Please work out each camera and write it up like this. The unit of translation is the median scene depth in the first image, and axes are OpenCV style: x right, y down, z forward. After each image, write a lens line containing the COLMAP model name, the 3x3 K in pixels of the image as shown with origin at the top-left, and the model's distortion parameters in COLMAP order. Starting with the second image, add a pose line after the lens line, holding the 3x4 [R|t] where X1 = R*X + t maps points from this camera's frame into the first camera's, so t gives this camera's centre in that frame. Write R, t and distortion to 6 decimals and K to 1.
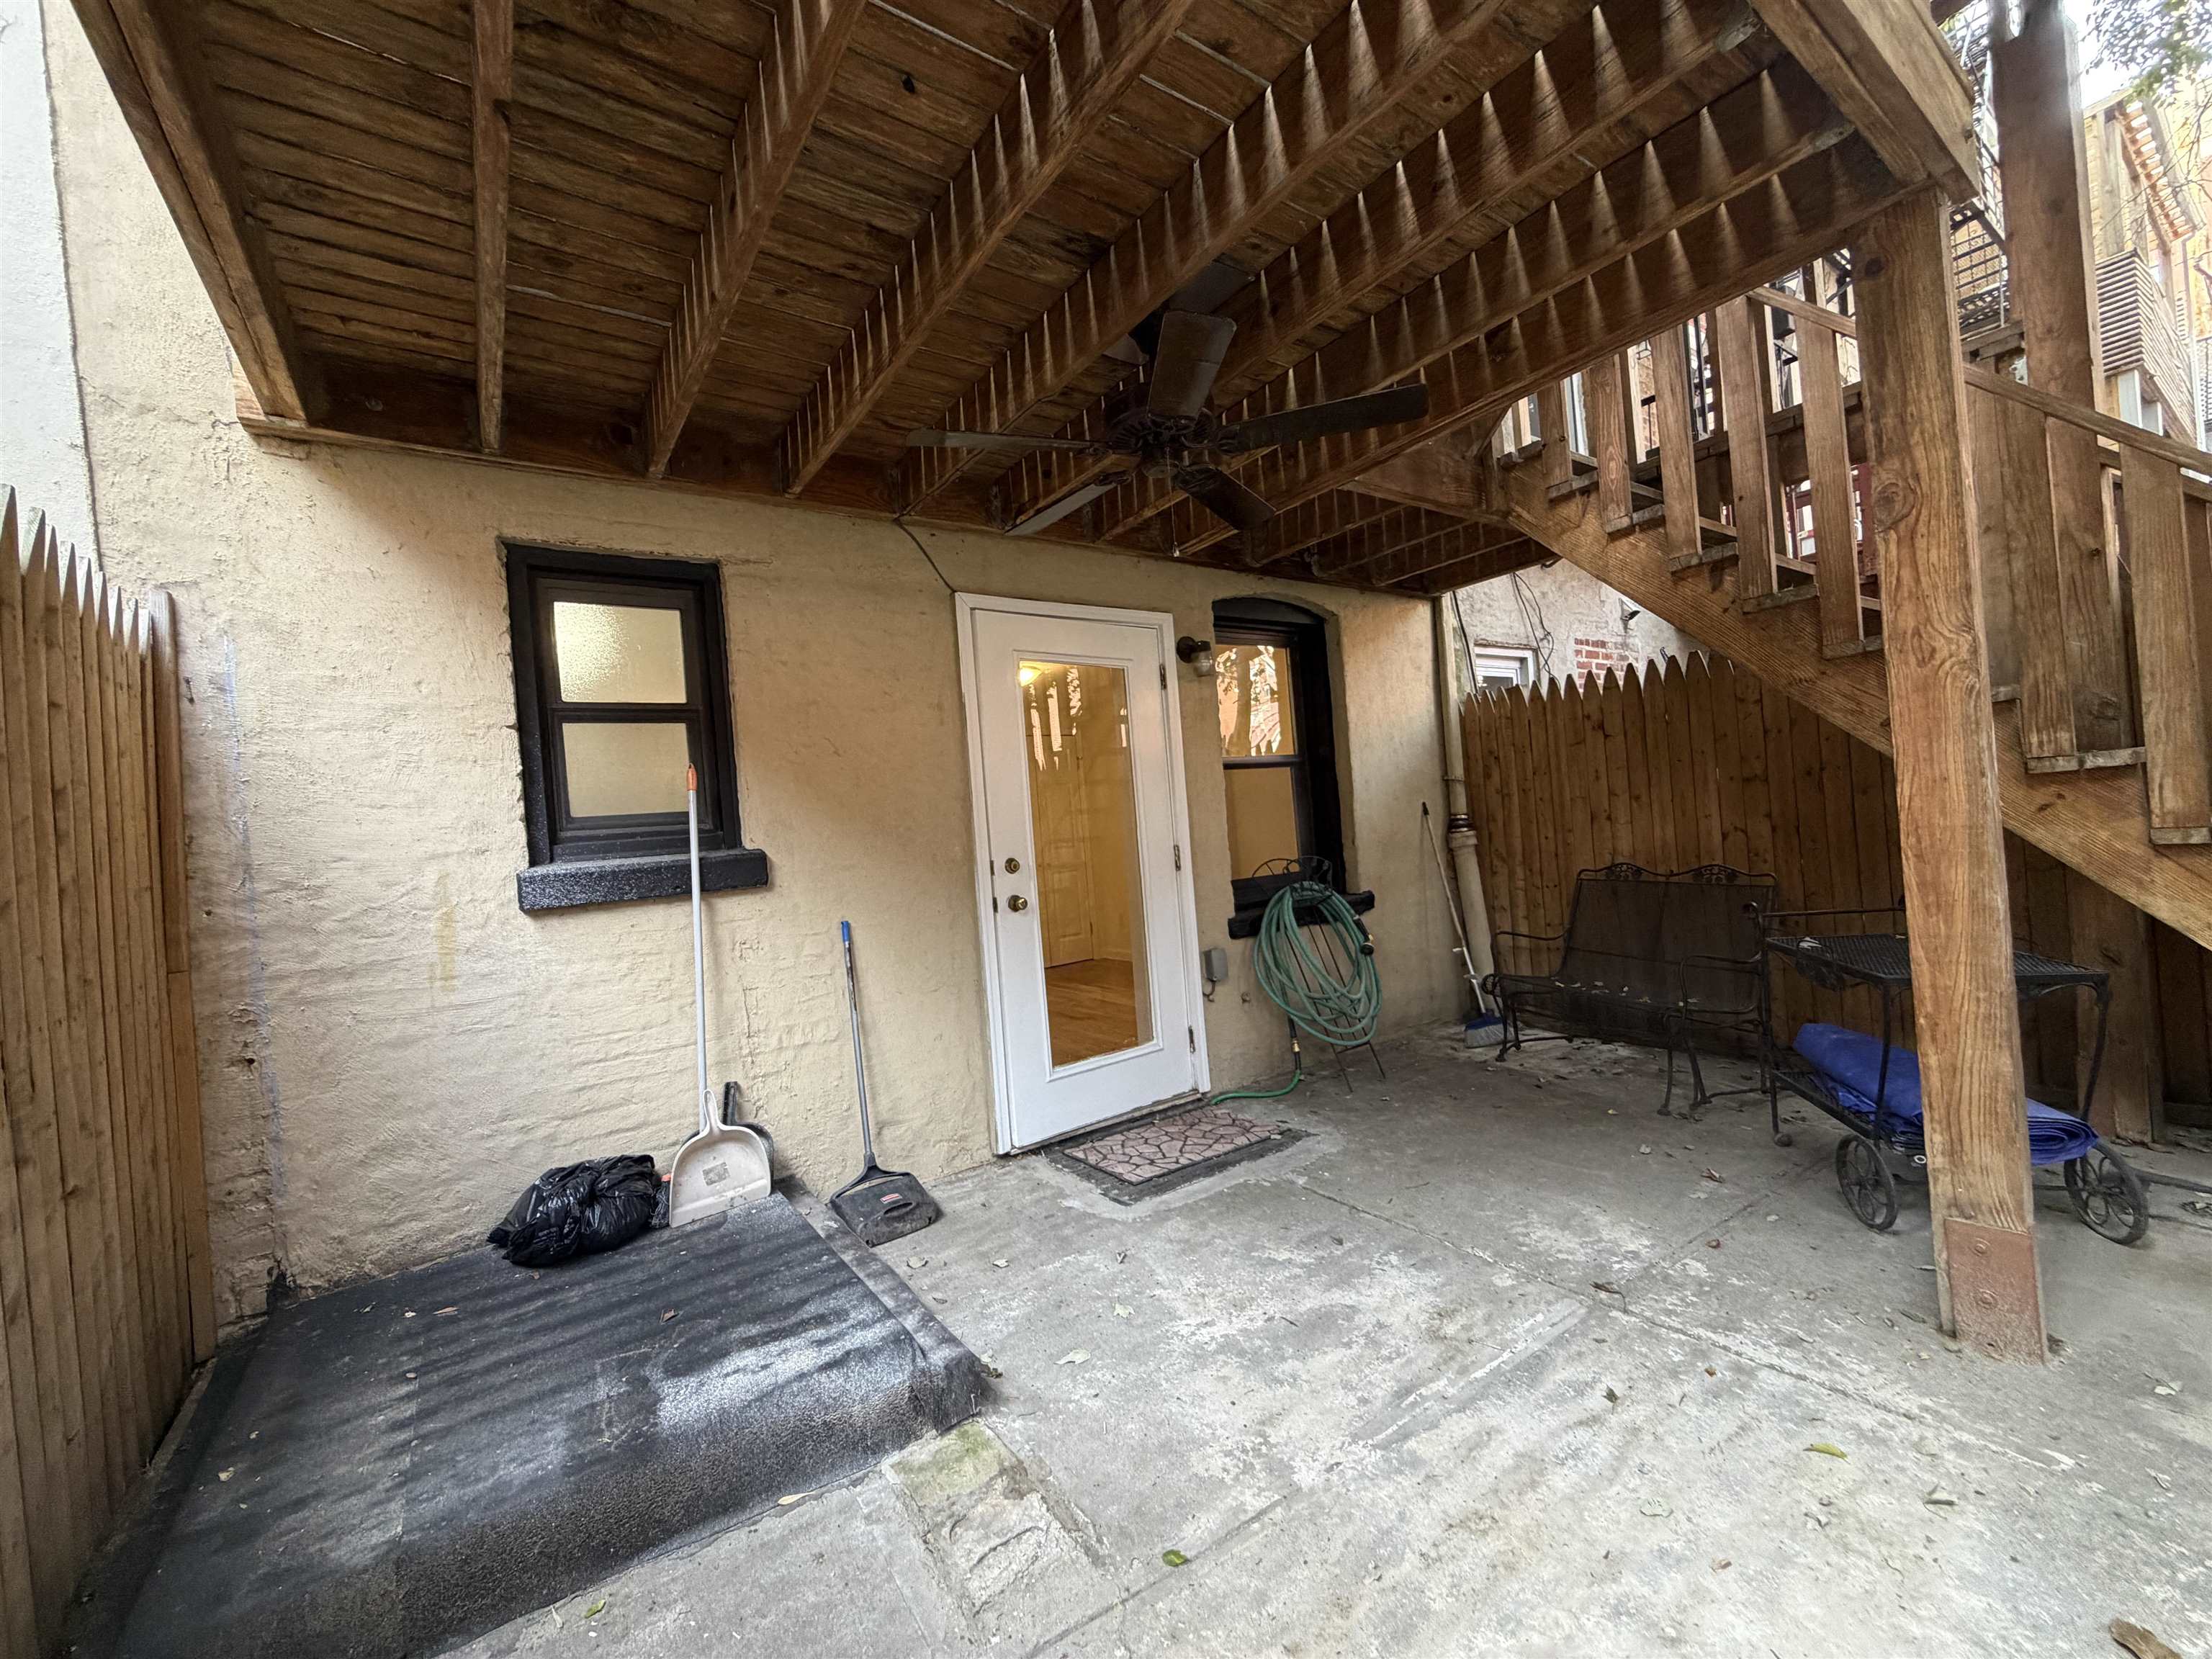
lens RADIAL K [[872.2, 0, 1100.1], [0, 872.2, 840.5], [0, 0, 1]] dist [0.000197, 0.000017]
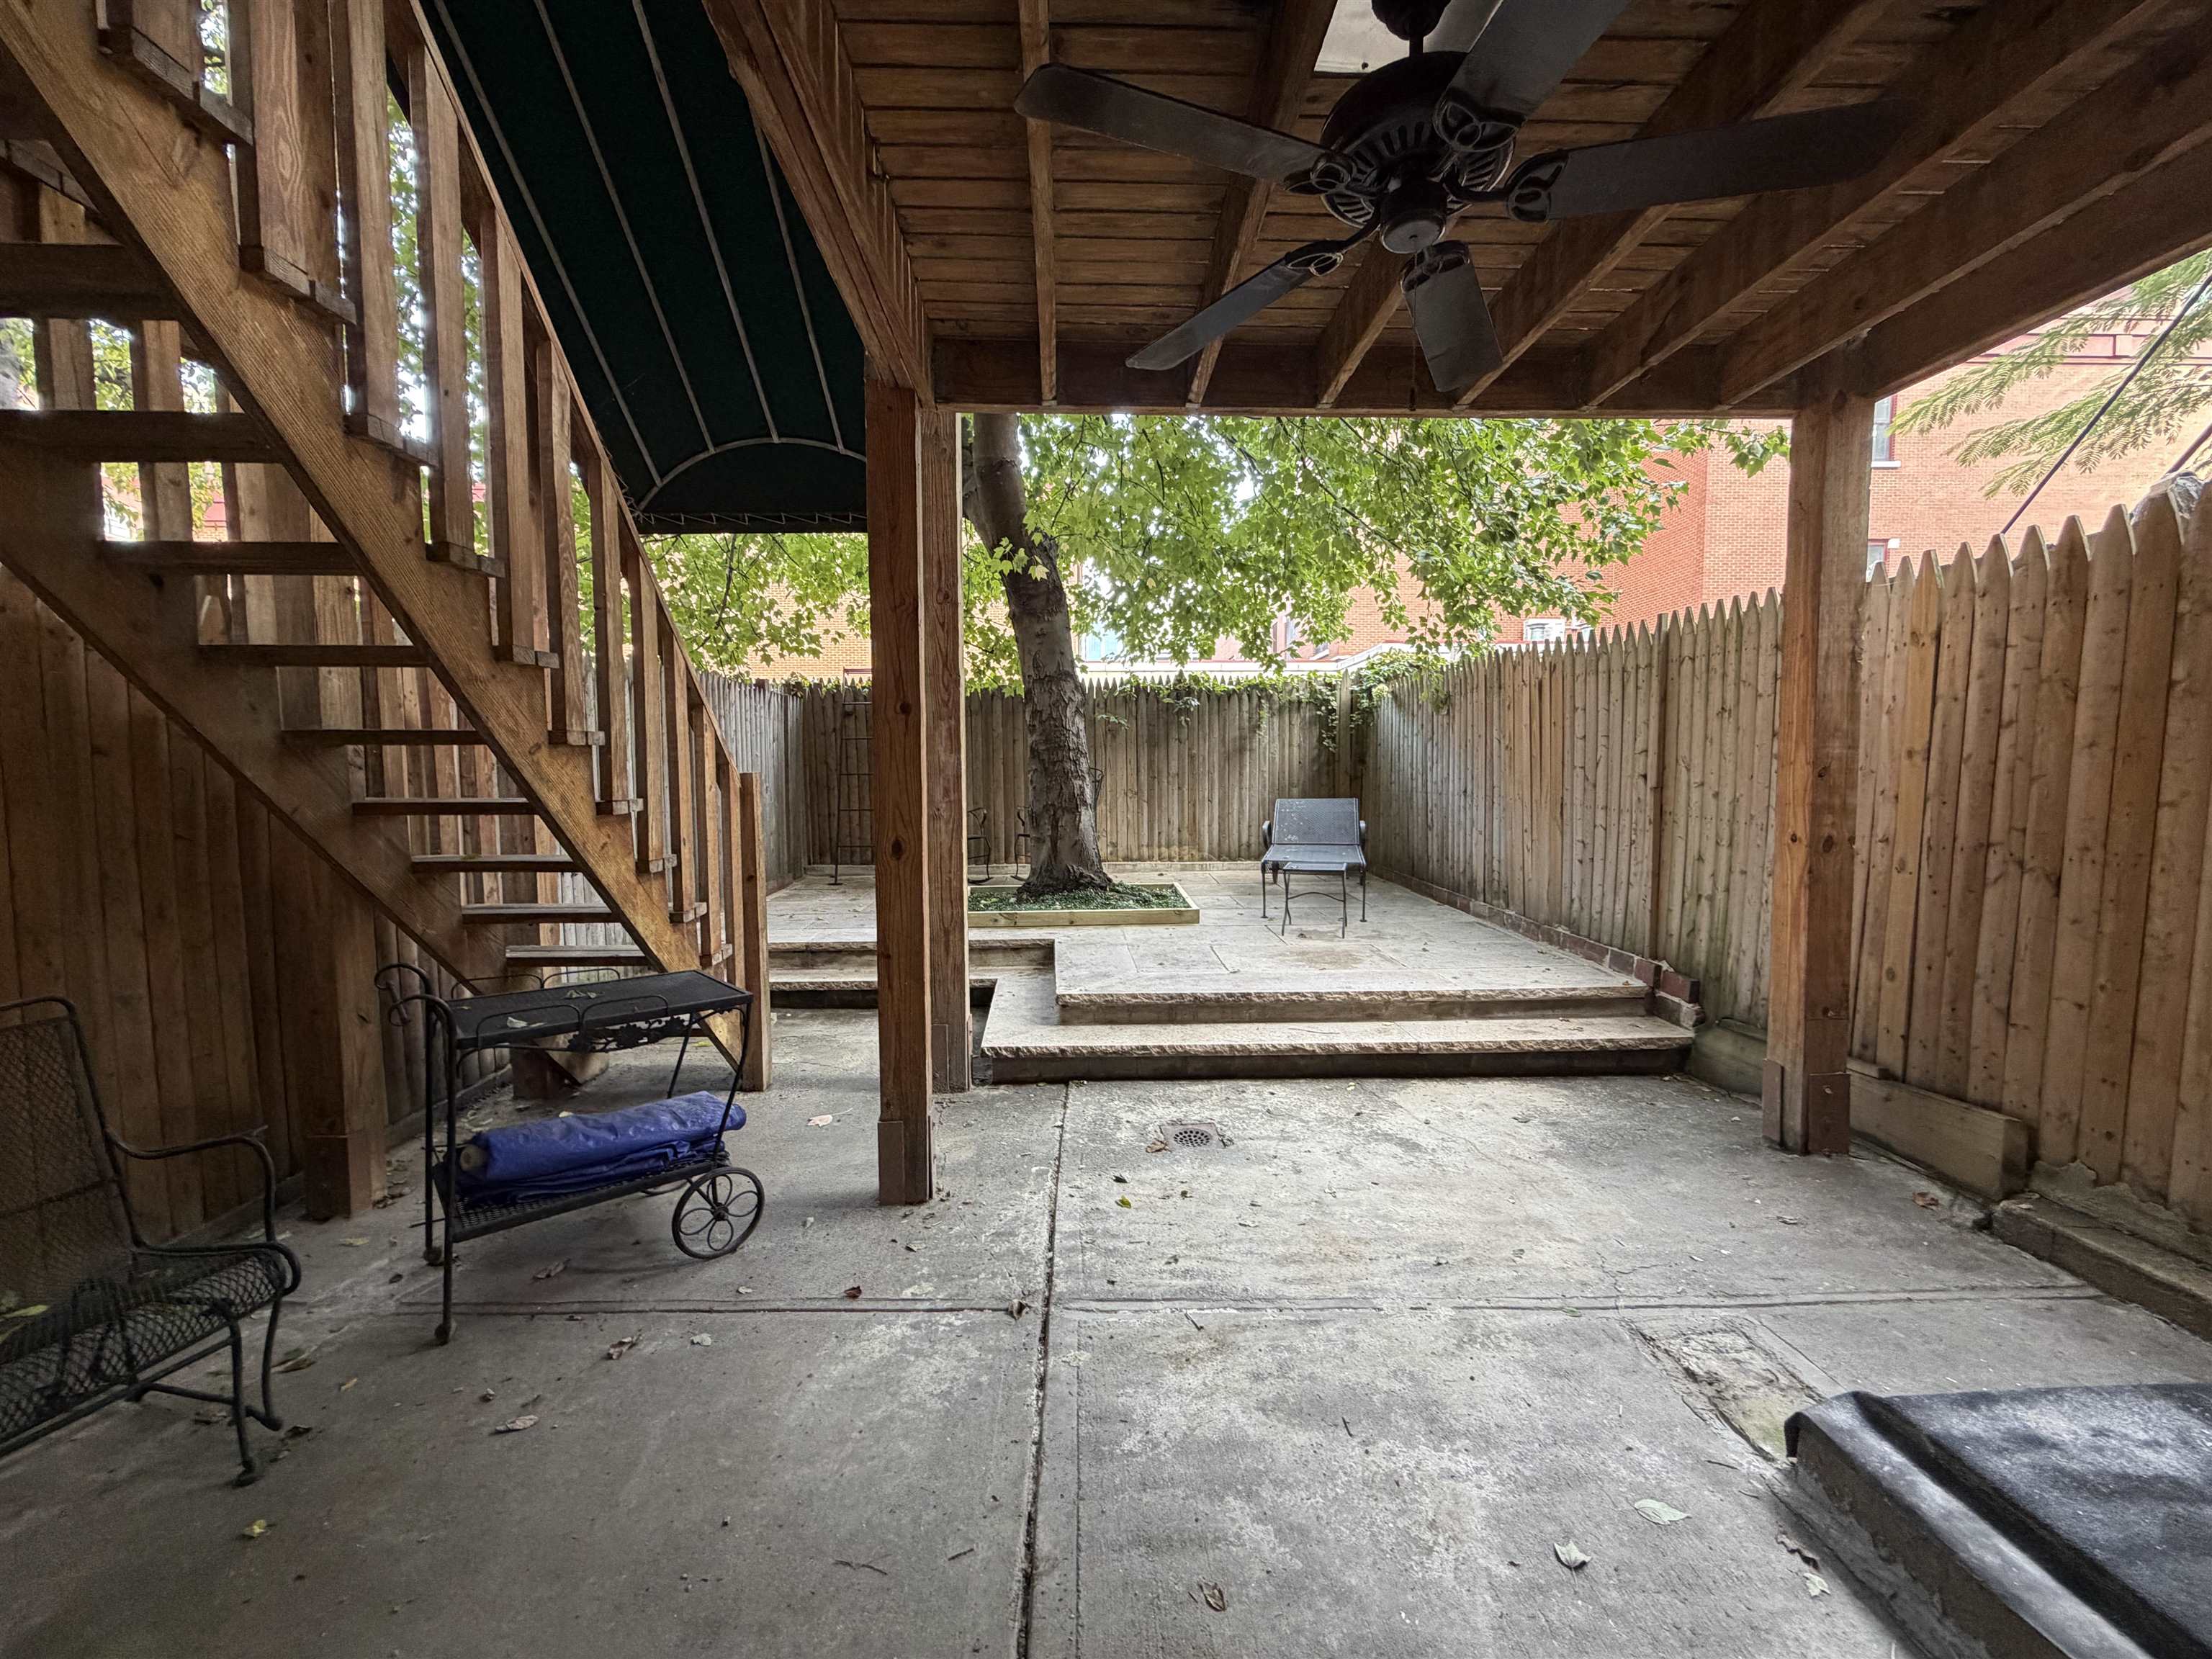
lens RADIAL K [[872.2, 0, 1100.1], [0, 872.2, 840.5], [0, 0, 1]] dist [0.000197, 0.000017]
pose [[-0.833043, 0.045346, 0.551347, -0.064874], [0.076003, 0.996566, 0.032871, -0.038996], [-0.547963, 0.069287, -0.833628, 1.785632]]
